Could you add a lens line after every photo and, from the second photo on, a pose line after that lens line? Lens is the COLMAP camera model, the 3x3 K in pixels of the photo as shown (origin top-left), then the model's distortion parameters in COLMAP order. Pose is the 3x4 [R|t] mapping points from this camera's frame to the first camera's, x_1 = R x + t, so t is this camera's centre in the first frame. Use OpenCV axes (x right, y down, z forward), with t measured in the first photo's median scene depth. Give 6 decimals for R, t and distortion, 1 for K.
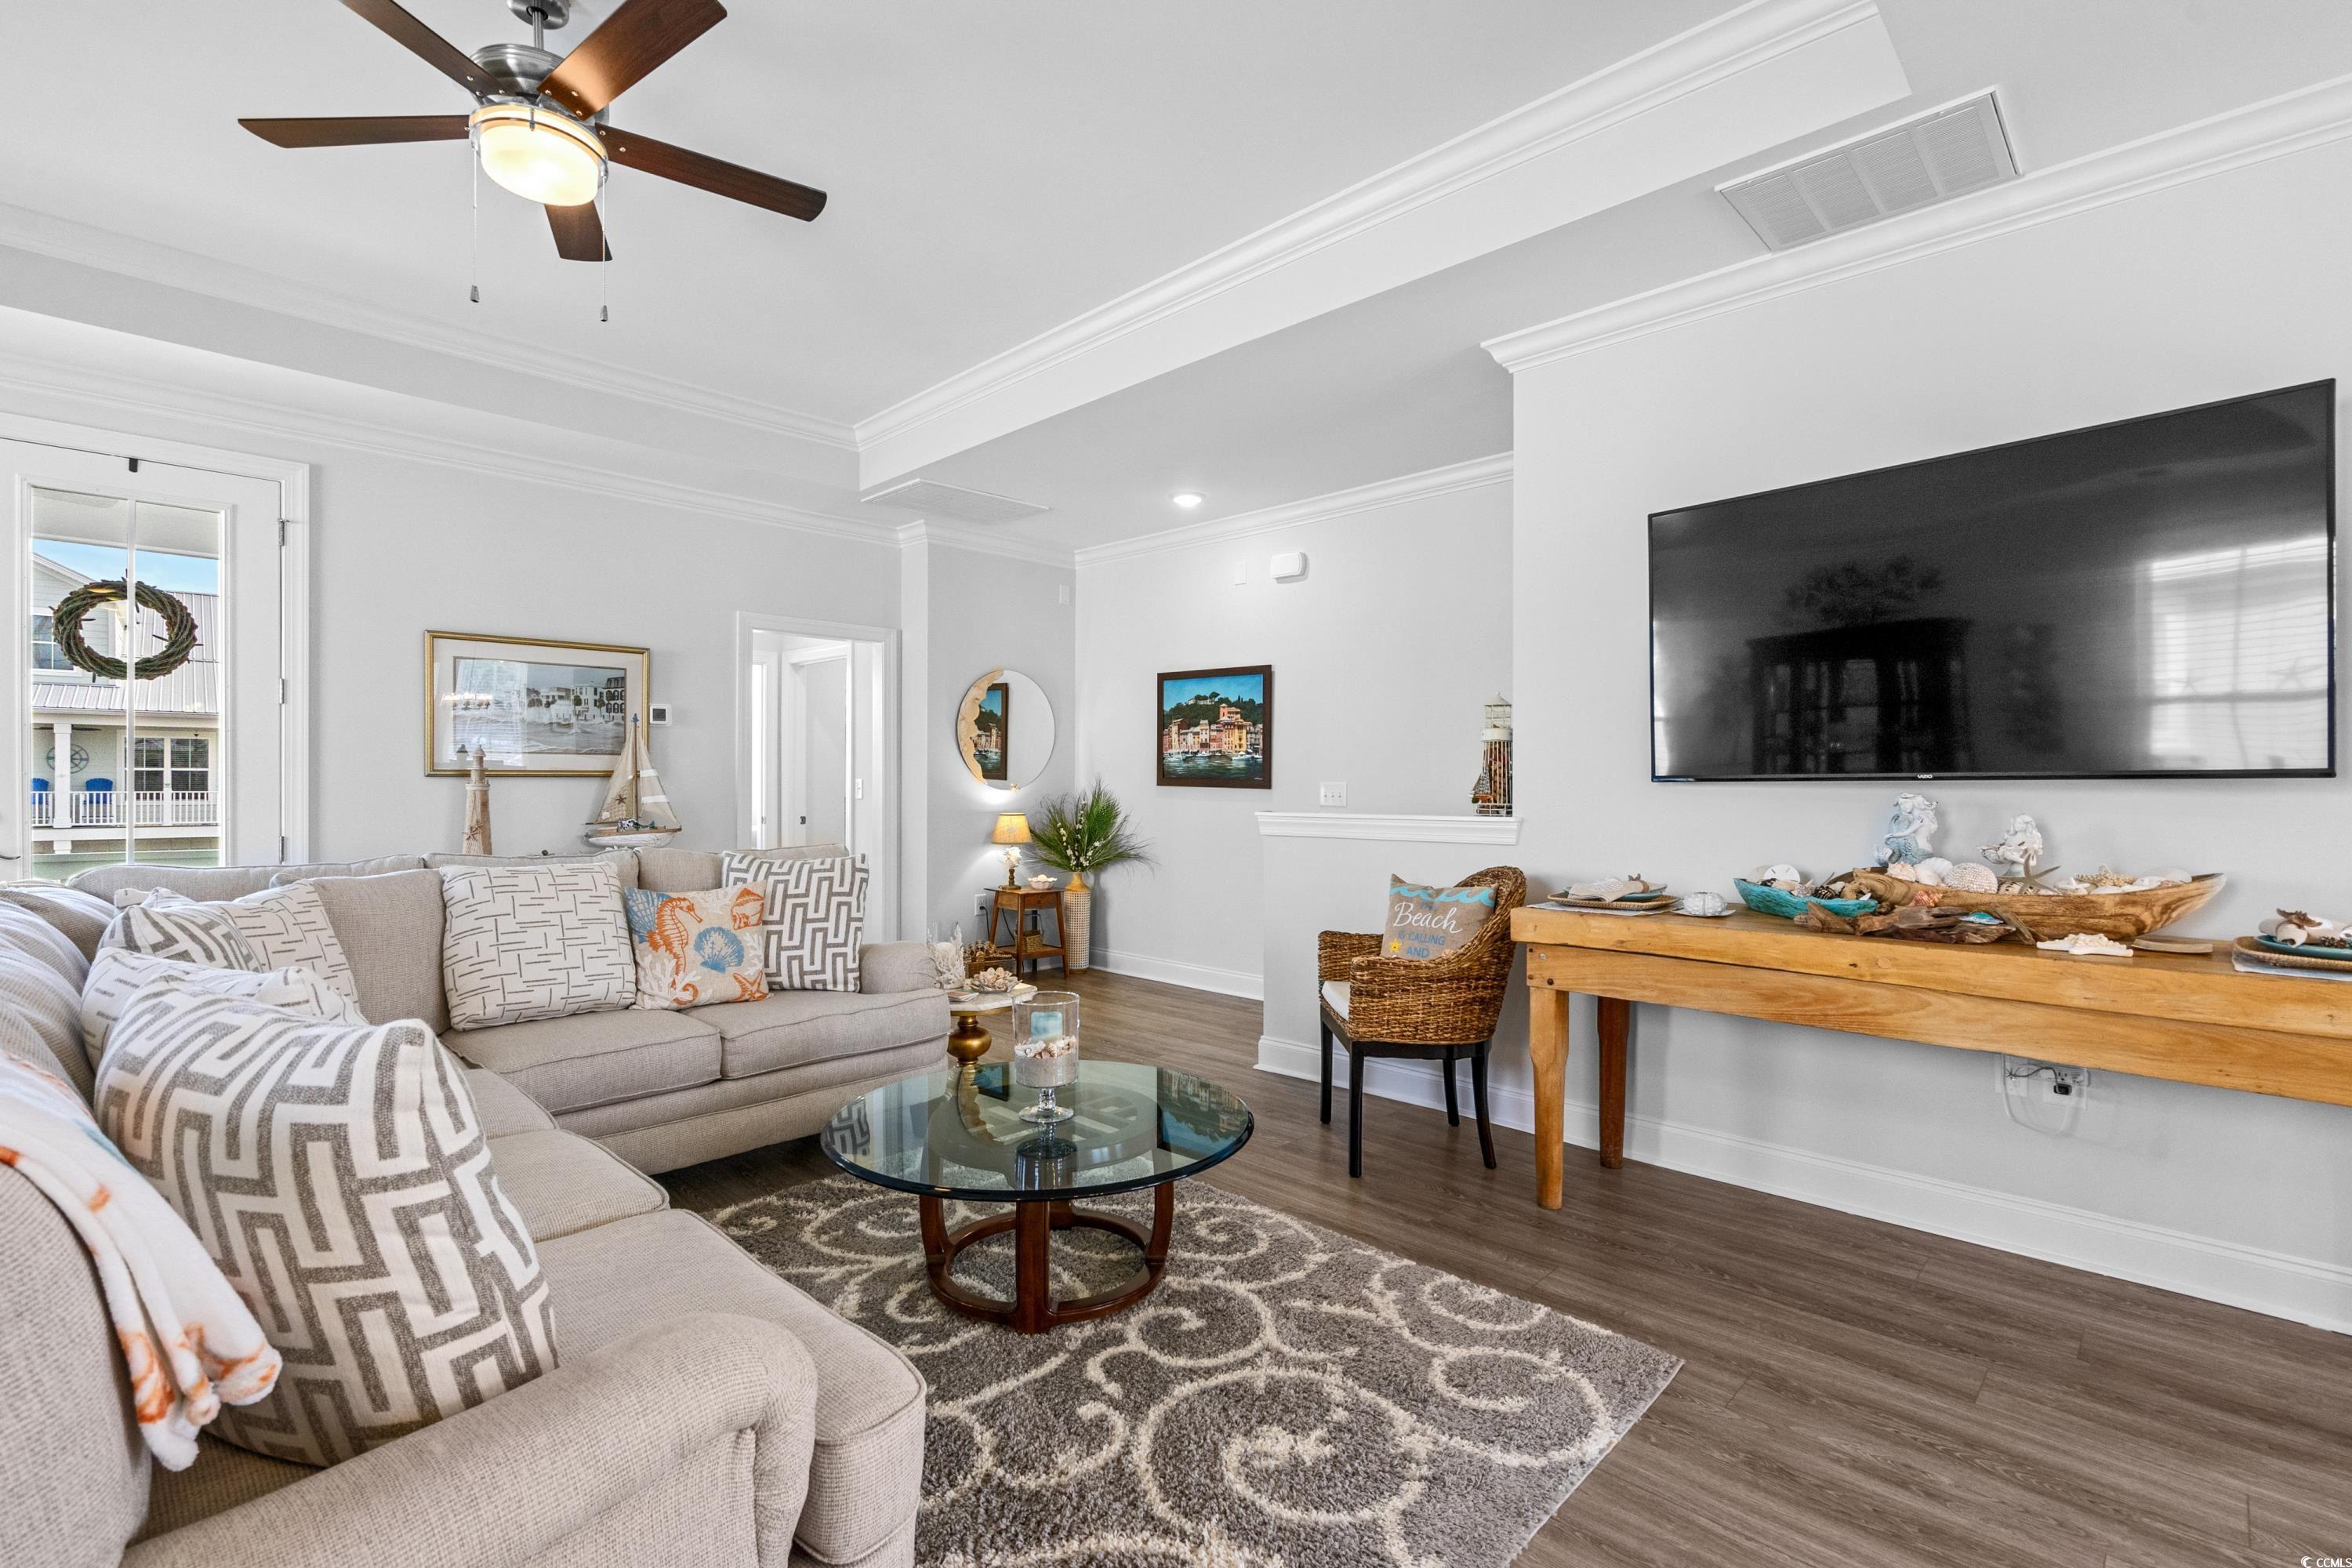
lens RADIAL K [[1066.8, 0, 1160.2], [0, 1066.8, 783.8], [0, 0, 1]] dist [-0.006084, 0.004311]
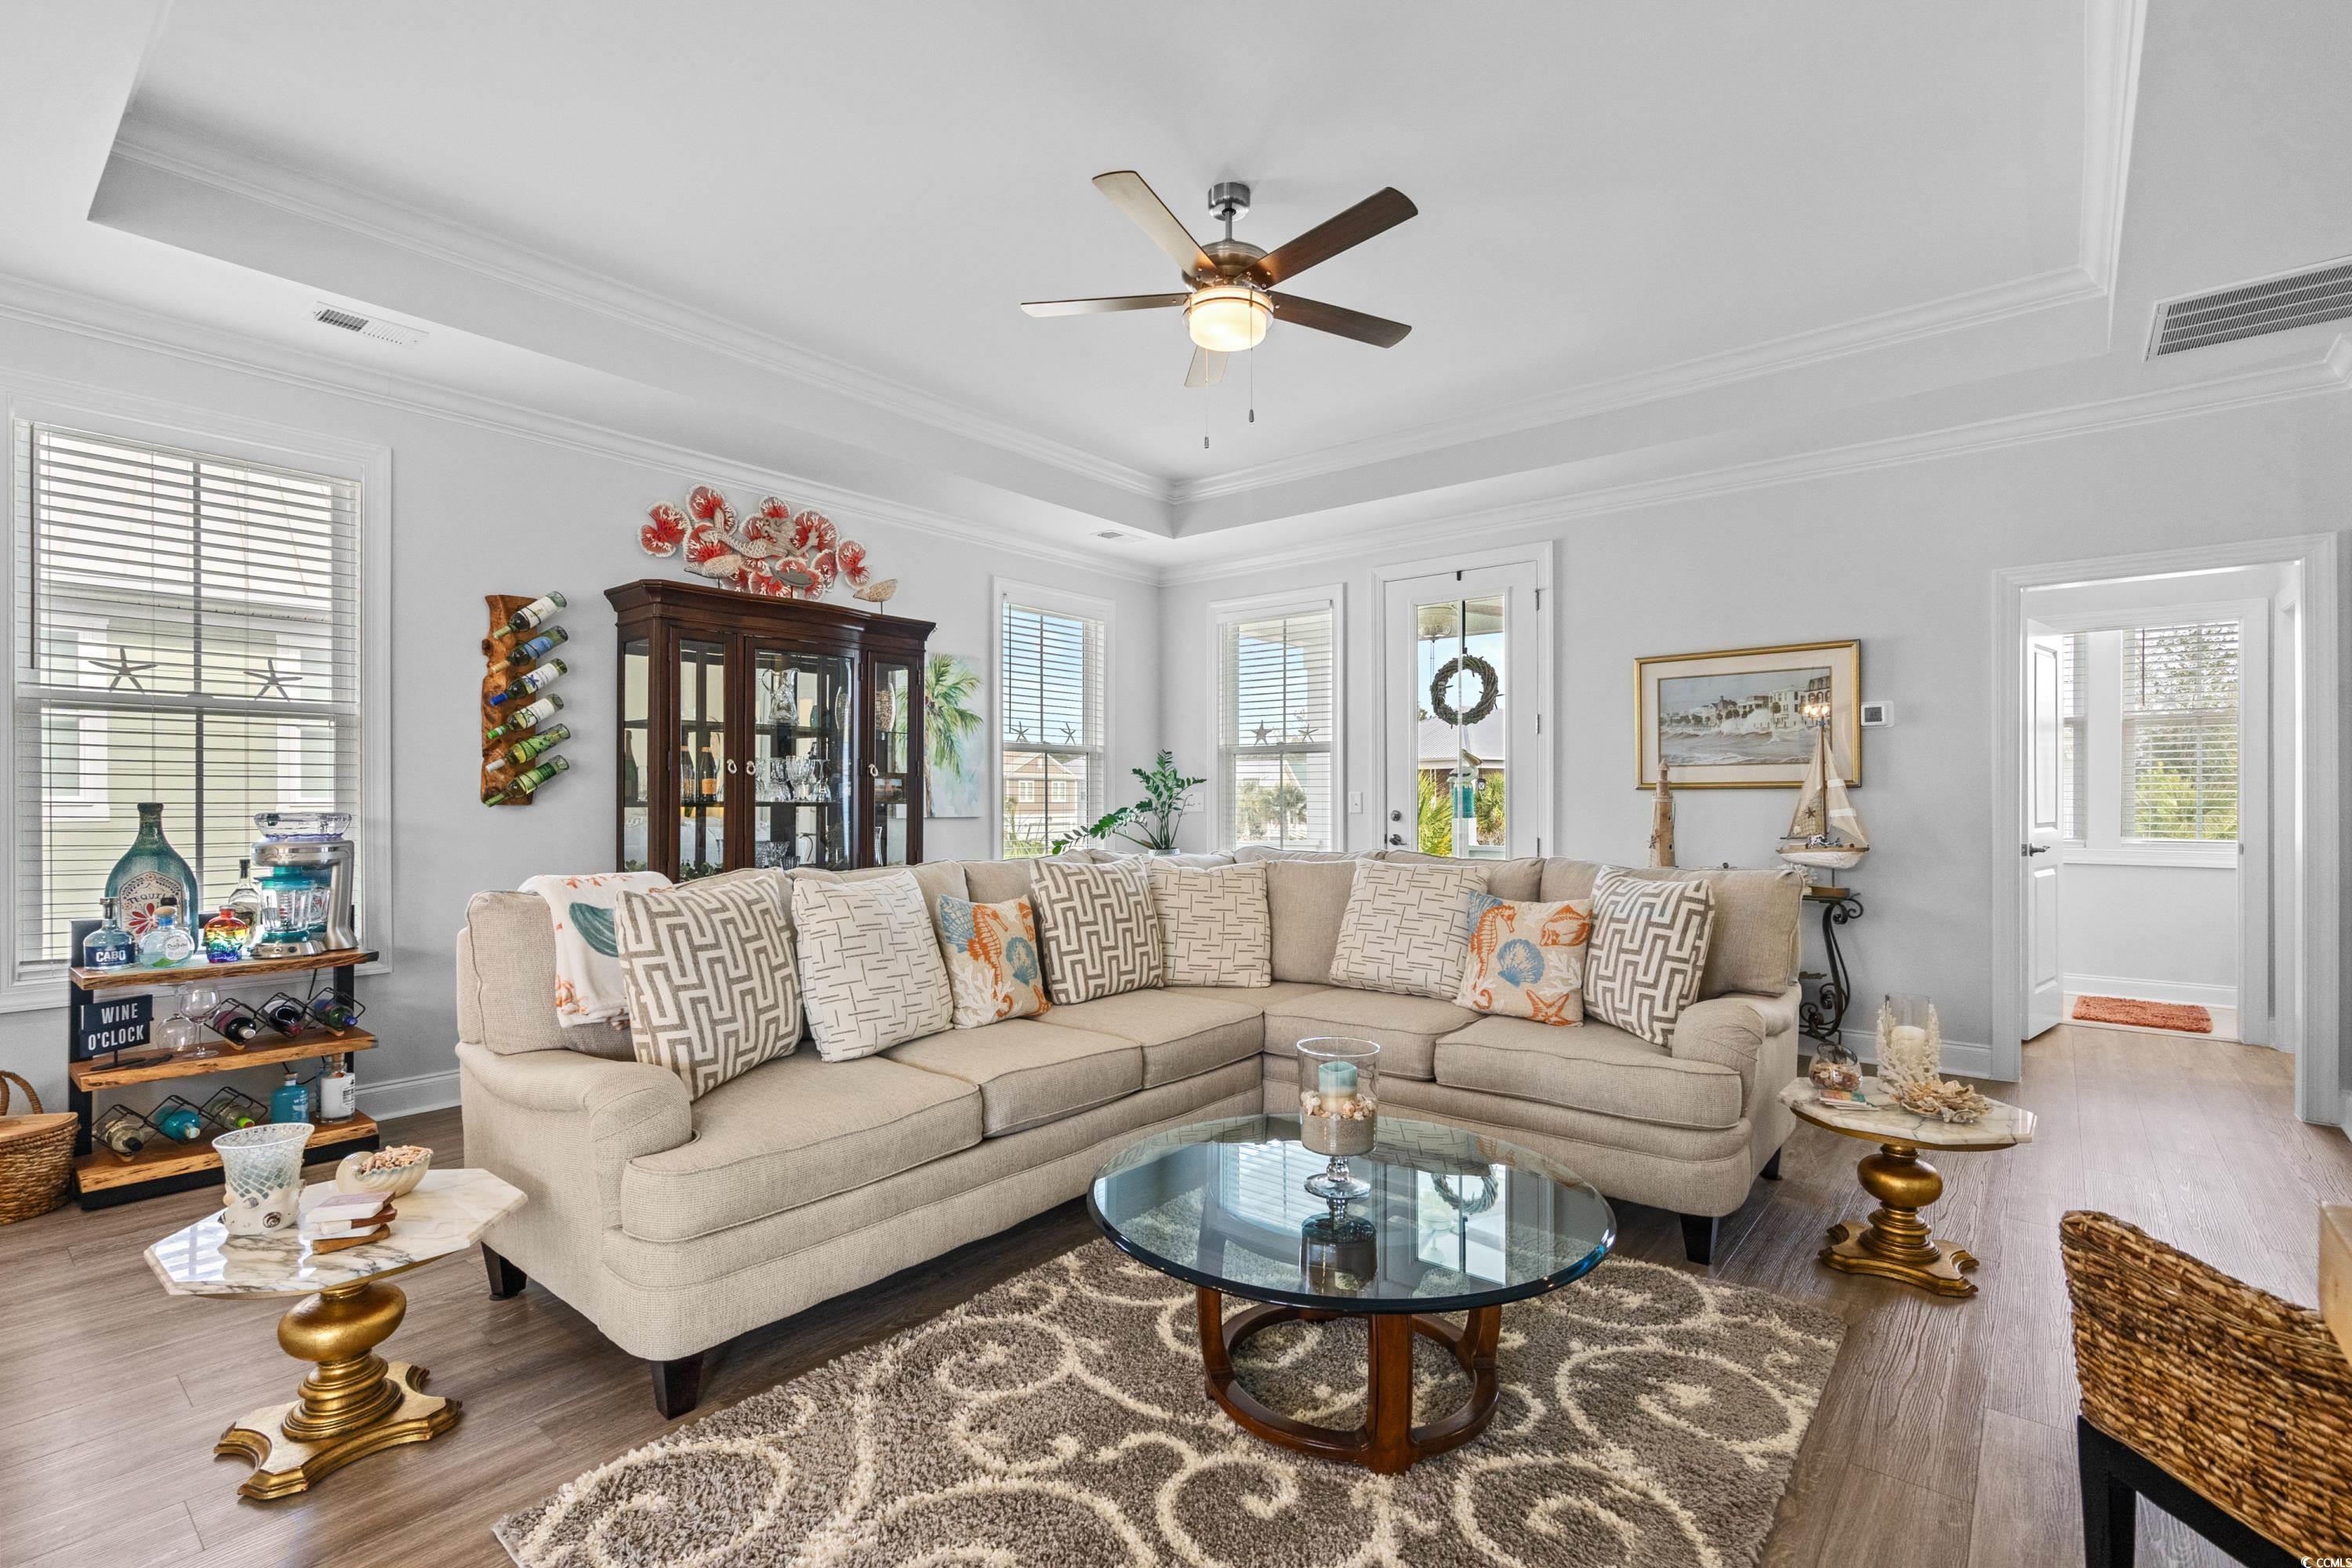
lens RADIAL K [[1066.8, 0, 1182.3], [0, 1066.8, 791.7], [0, 0, 1]] dist [-0.006084, 0.004311]
pose [[0.095712, -0.009205, -0.995366, 0.417062], [0.000689, 0.999958, -0.009181, 0.005745], [0.995409, 0.000193, 0.095714, 0.469051]]
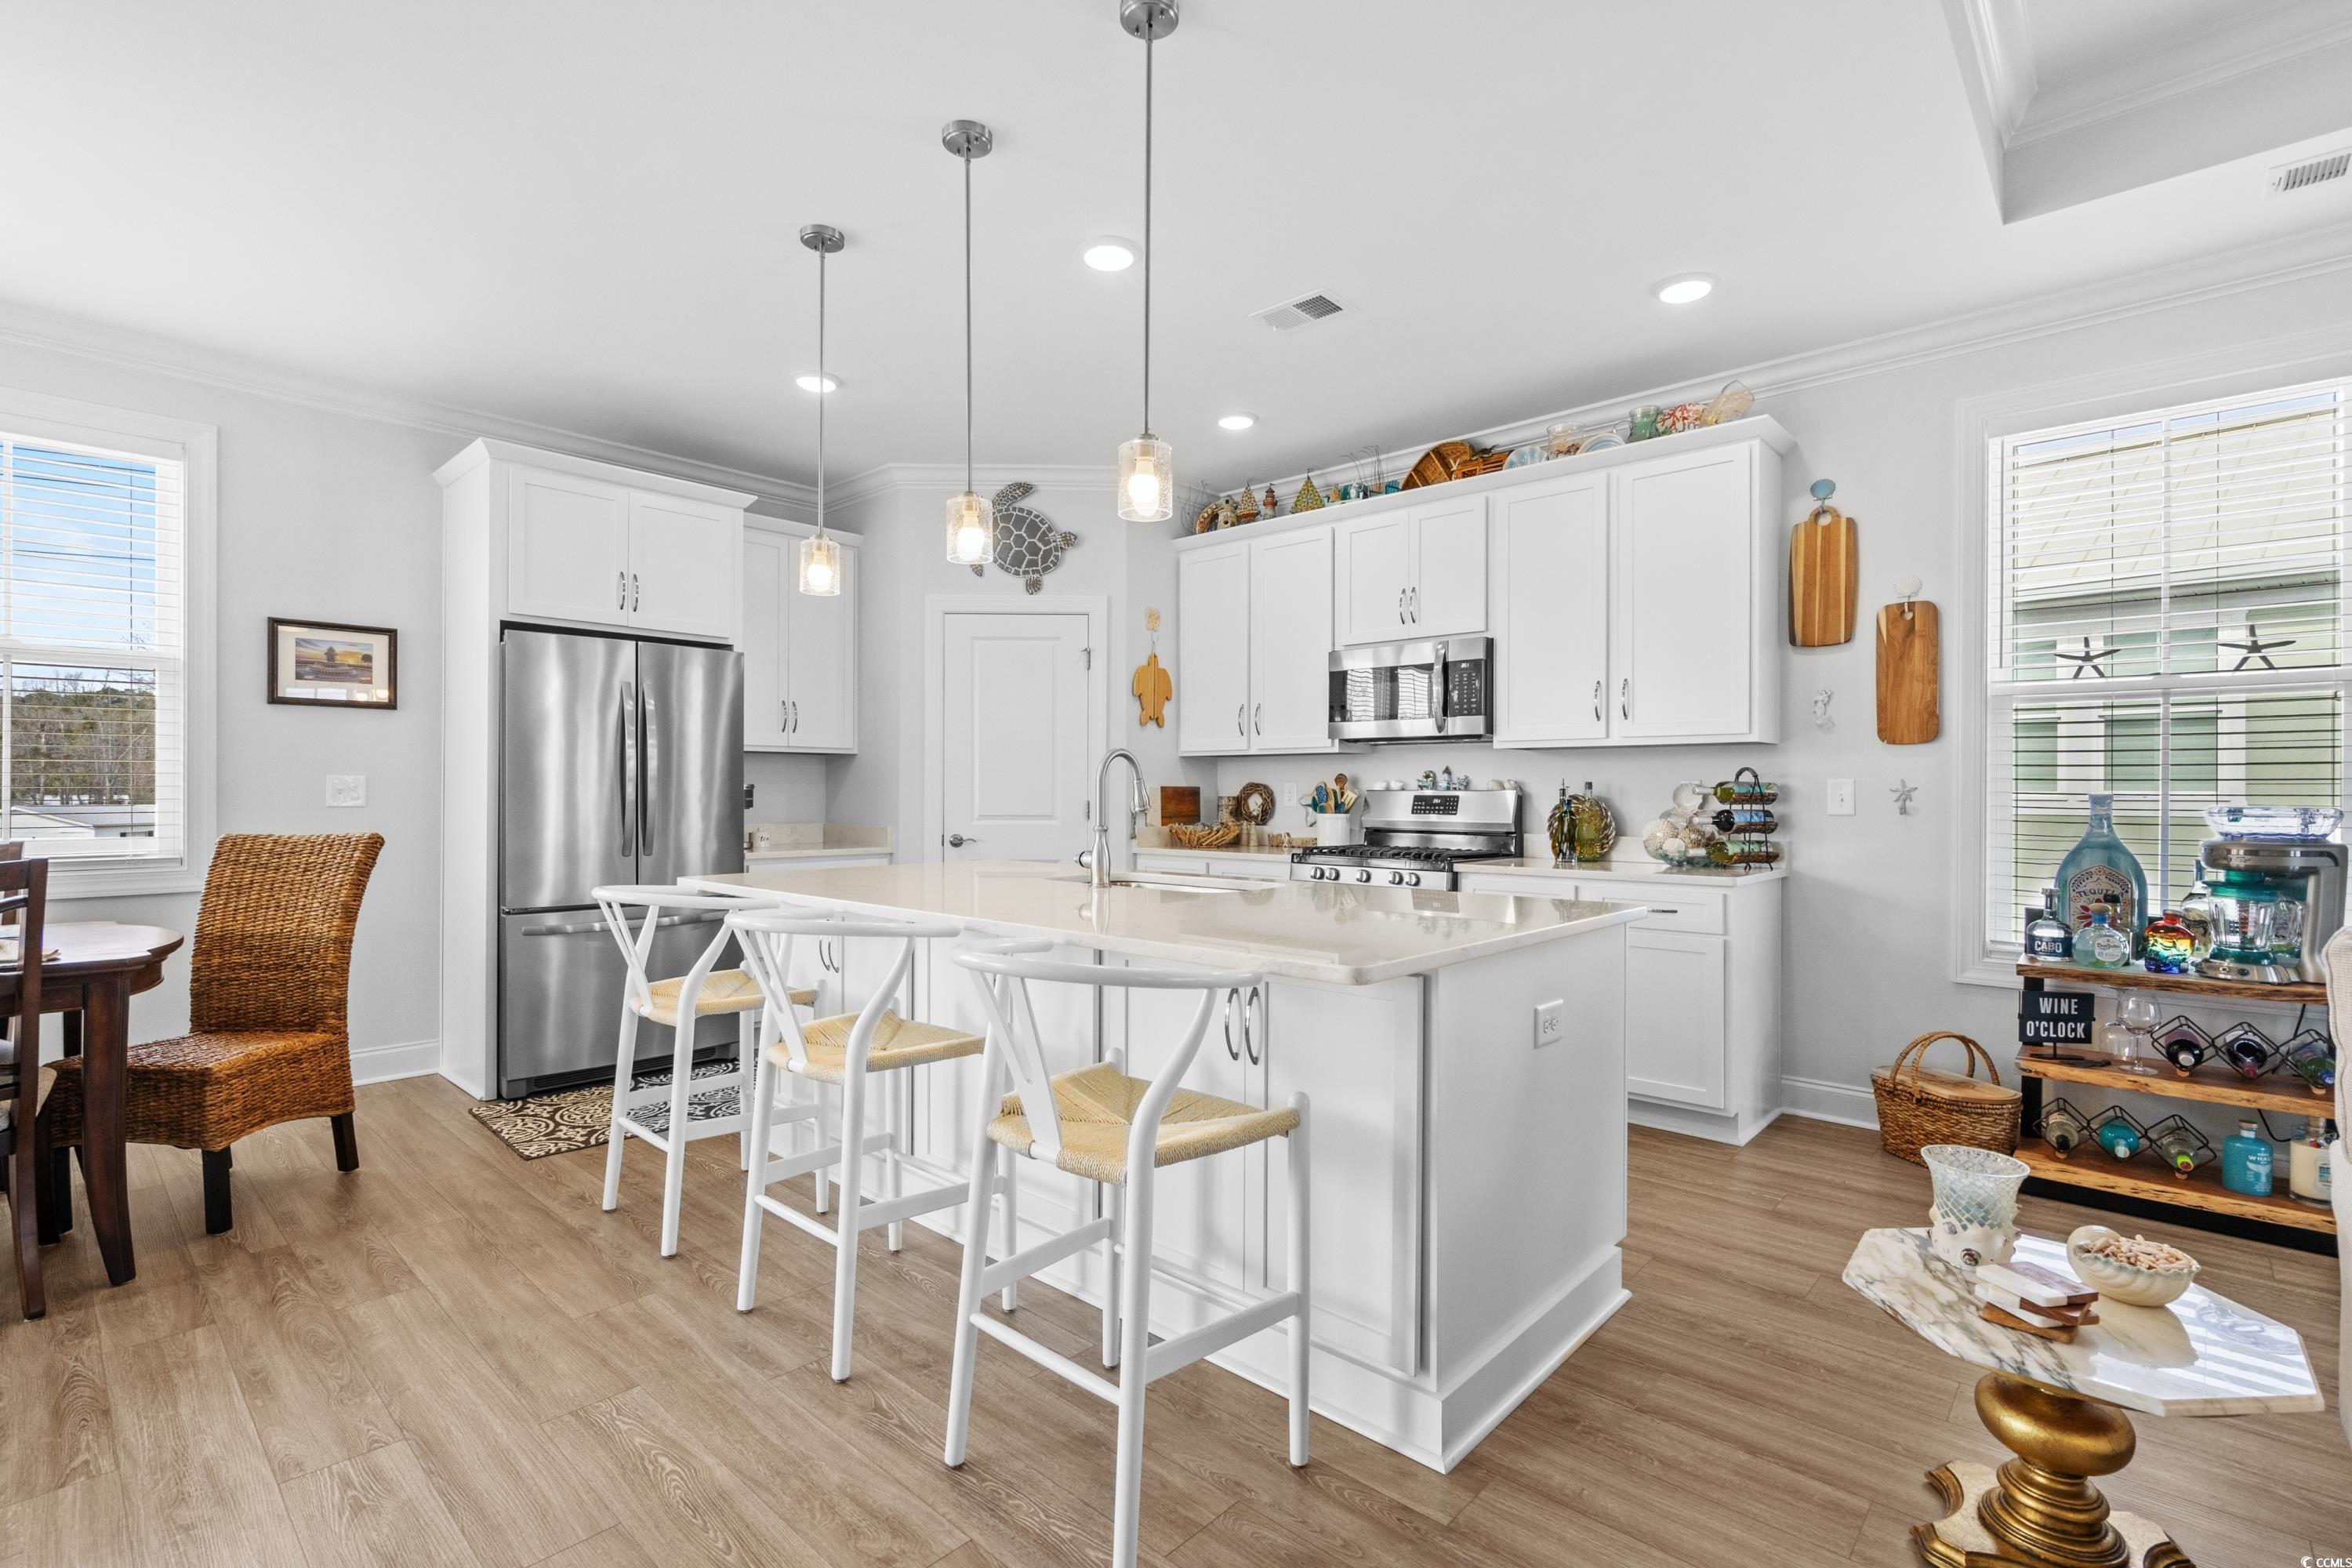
lens RADIAL K [[1066.8, 0, 1163.5], [0, 1066.8, 797.7], [0, 0, 1]] dist [-0.006084, 0.004311]
pose [[-0.999391, -0.007869, -0.033990, 0.254334], [-0.008064, 0.999952, 0.005625, 0.009746], [0.033944, 0.005896, -0.999406, 0.515540]]
